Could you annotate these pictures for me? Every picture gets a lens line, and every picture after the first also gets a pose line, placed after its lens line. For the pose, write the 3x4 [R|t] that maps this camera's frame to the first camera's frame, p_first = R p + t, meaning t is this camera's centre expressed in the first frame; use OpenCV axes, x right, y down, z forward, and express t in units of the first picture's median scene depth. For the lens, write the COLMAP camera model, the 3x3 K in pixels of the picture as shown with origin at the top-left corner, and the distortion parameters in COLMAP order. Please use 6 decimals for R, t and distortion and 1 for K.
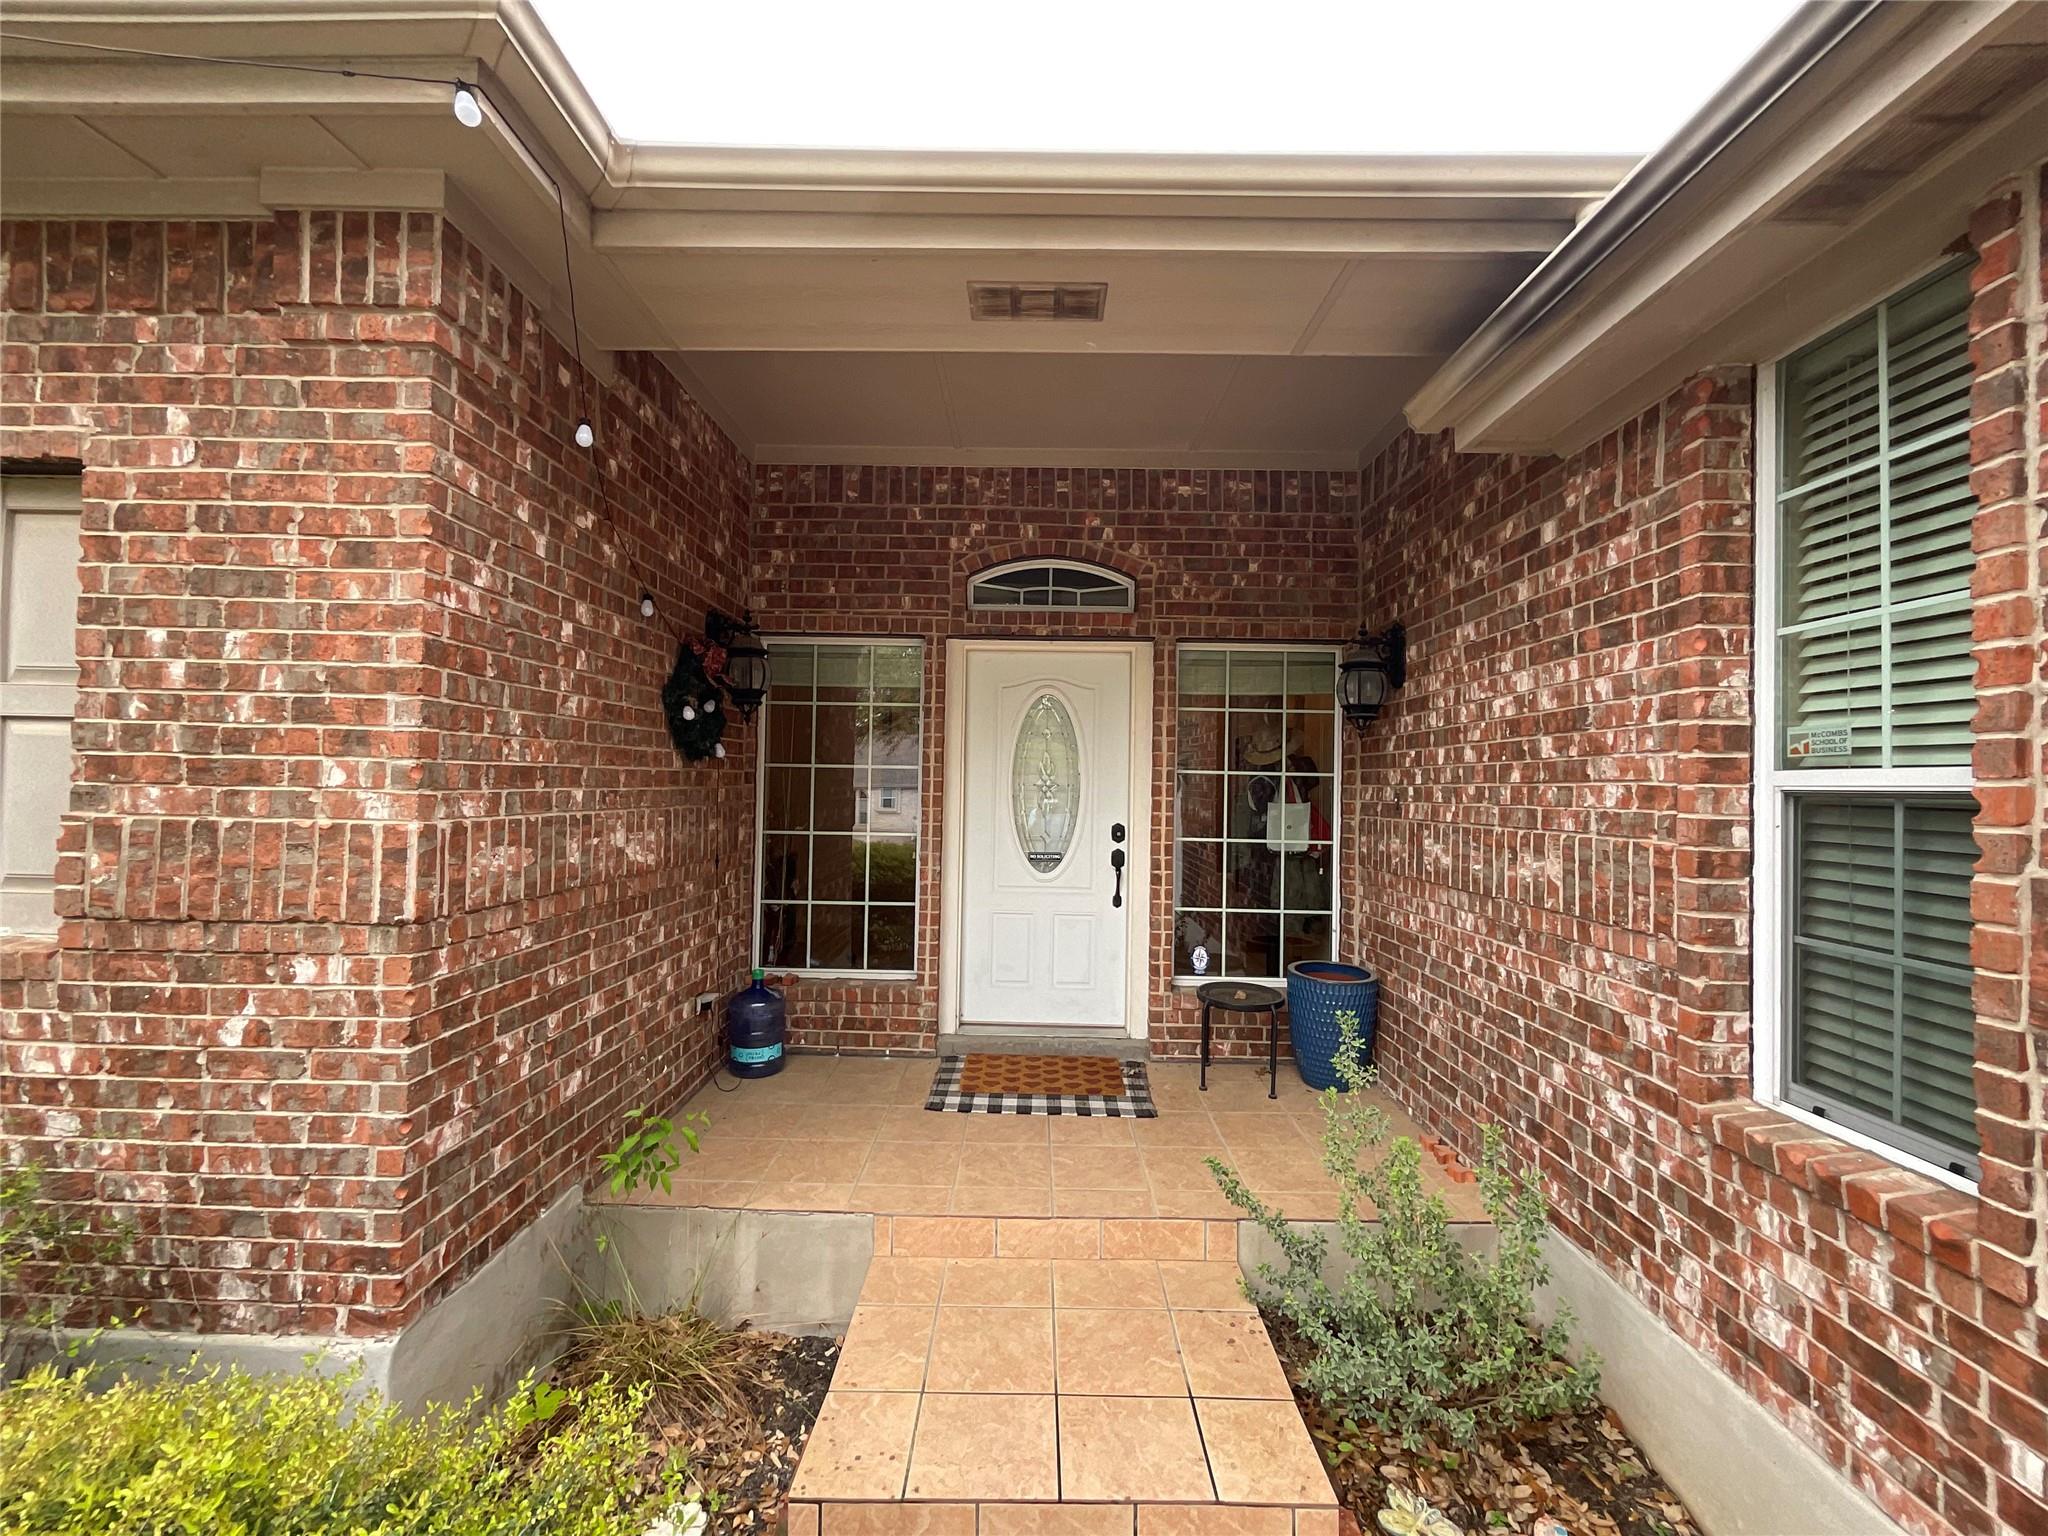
lens RADIAL K [[827.9, 0, 1019.3], [0, 827.9, 764.5], [0, 0, 1]] dist [-0.003411, 0.000200]
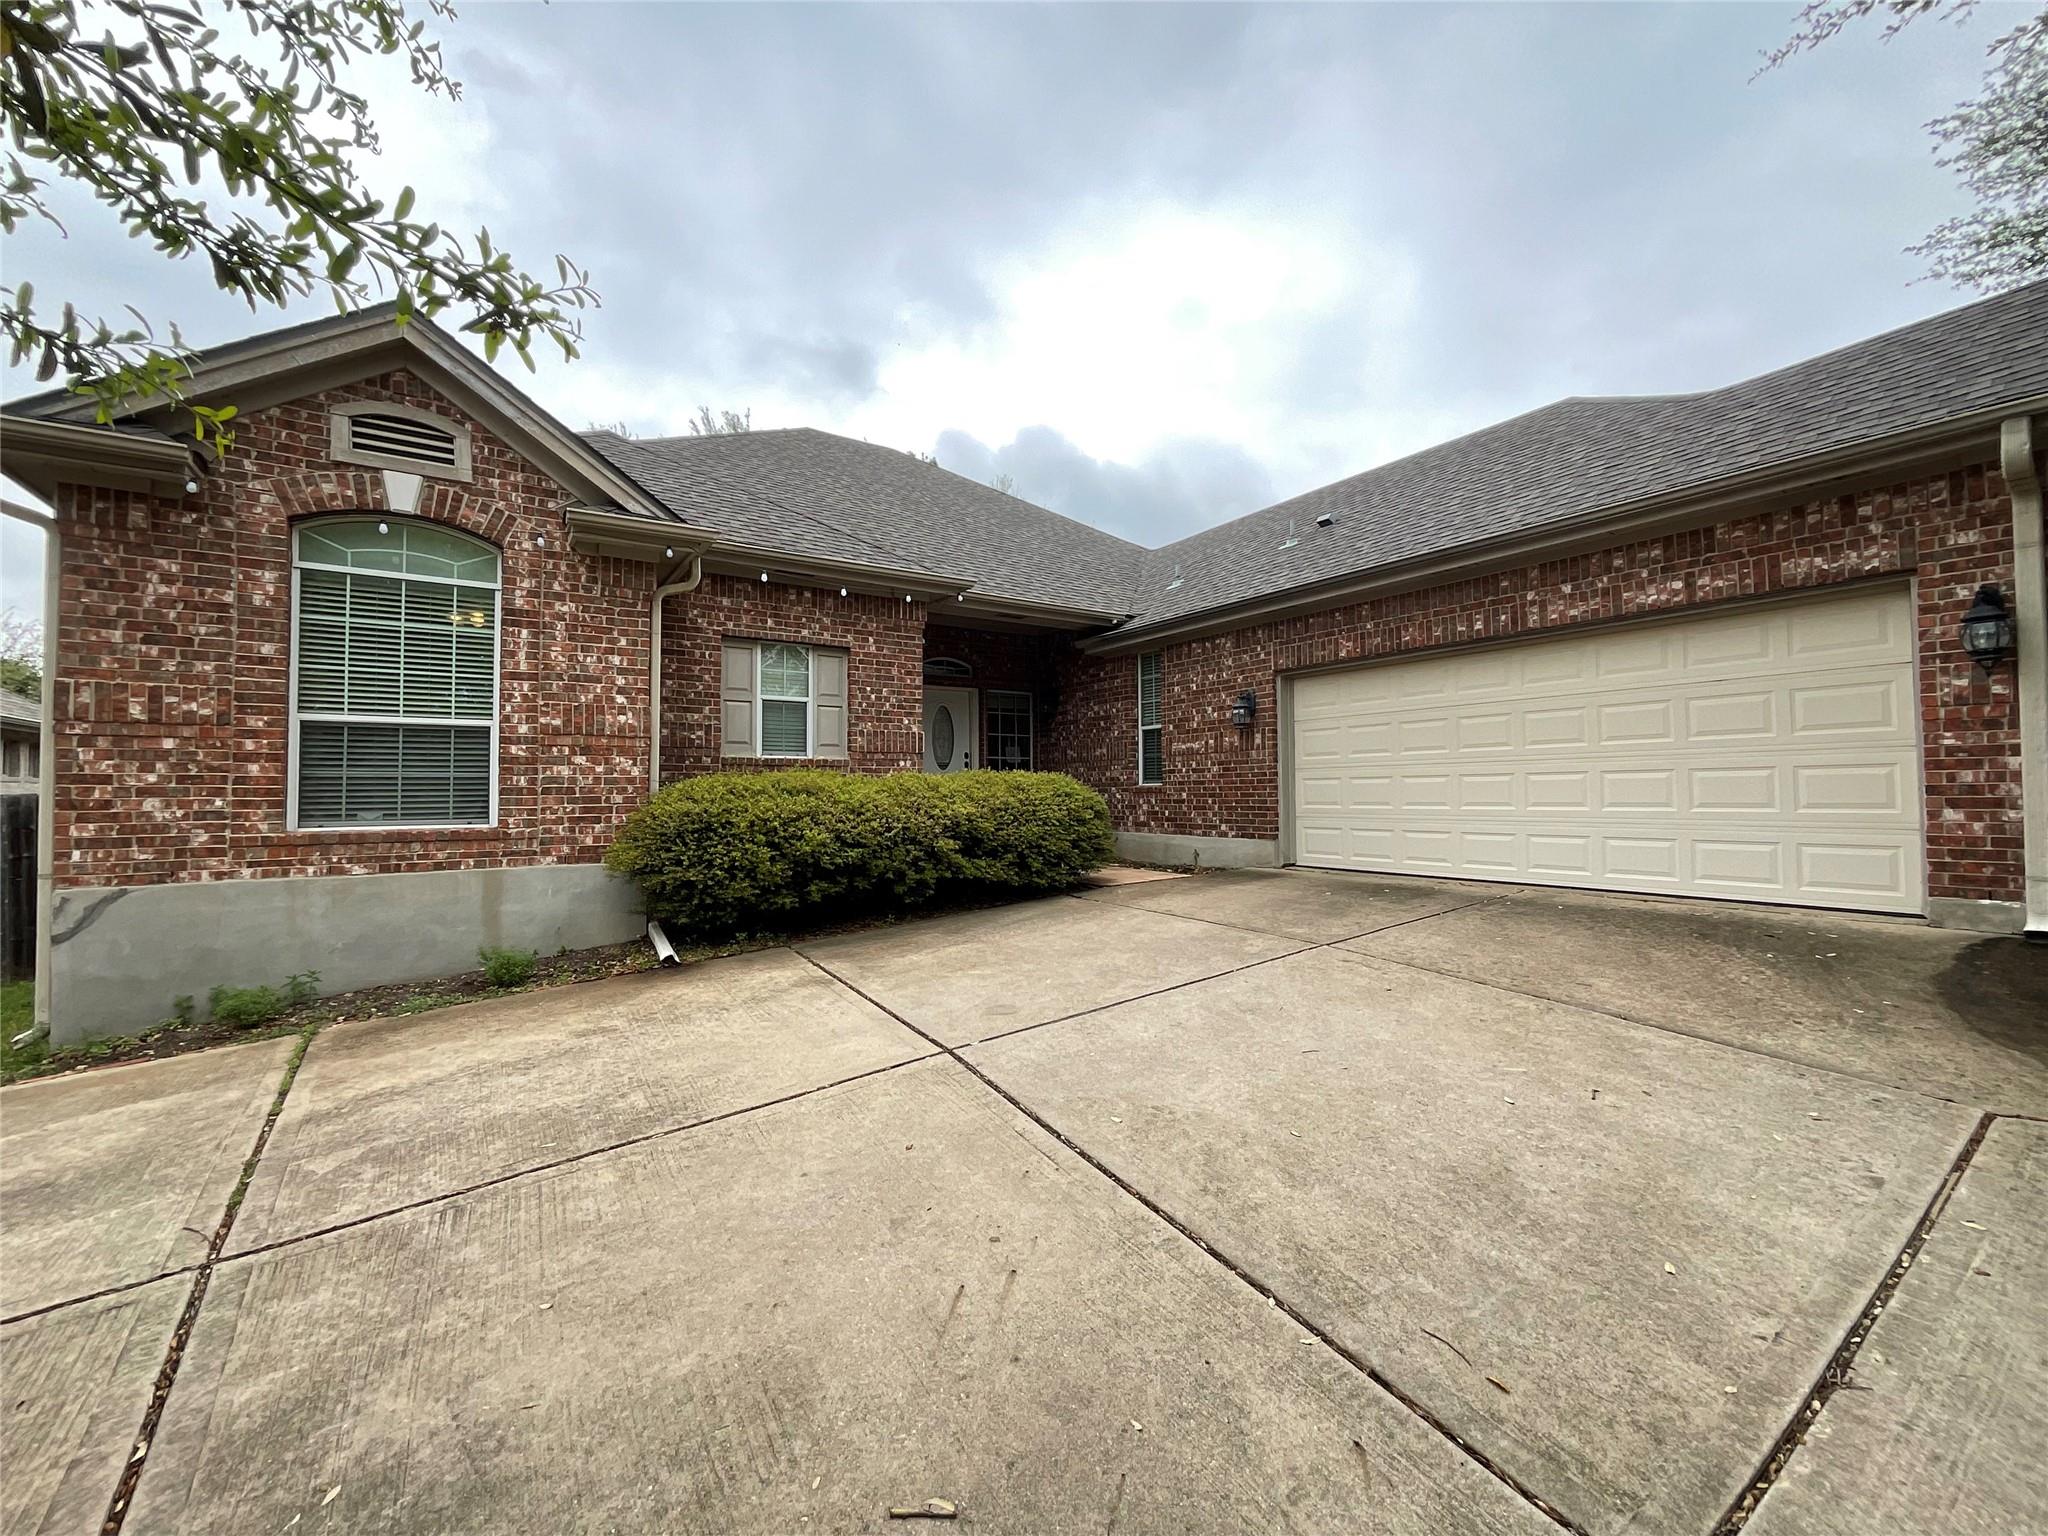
lens RADIAL K [[827.9, 0, 1027.8], [0, 827.9, 764.4], [0, 0, 1]] dist [-0.003411, 0.000200]
pose [[0.824477, -0.005061, 0.565873, -2.852249], [0.009349, 0.999945, -0.004679, 0.278364], [-0.565818, 0.009148, 0.824479, -3.141685]]
